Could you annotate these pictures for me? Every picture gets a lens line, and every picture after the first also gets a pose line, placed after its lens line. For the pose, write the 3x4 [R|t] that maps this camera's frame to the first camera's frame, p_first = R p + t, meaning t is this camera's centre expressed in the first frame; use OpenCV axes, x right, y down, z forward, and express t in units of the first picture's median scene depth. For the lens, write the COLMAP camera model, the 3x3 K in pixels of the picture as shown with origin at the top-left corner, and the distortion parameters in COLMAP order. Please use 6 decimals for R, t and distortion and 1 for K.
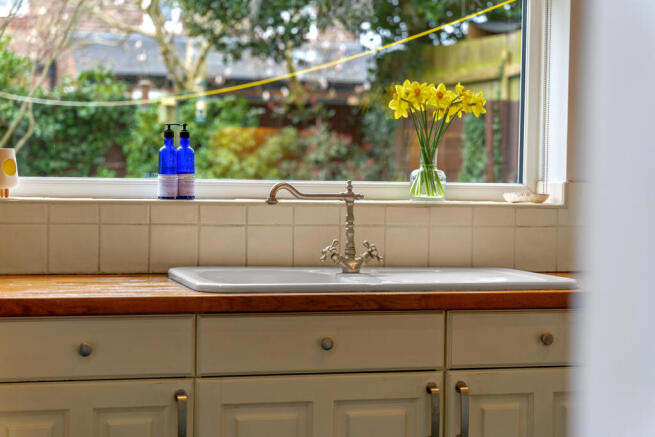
lens RADIAL K [[1324.5, 0, 327.5], [0, 1324.5, 218.0], [0, 0, 1]] dist [-0.028304, 0.000000]
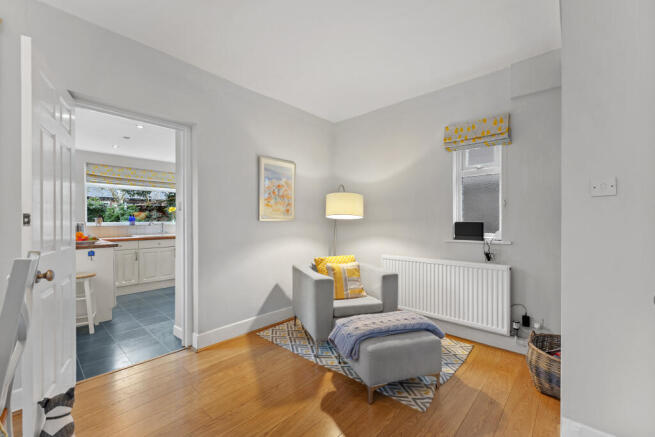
lens RADIAL K [[263.9, 0, 325.3], [0, 263.9, 219.4], [0, 0, 1]] dist [-0.001856, -0.000247]
pose [[0.840060, -0.008015, 0.542435, -0.006751], [0.026221, 0.999322, -0.025842, 0.006658], [-0.541860, 0.035932, 0.839700, -0.246653]]
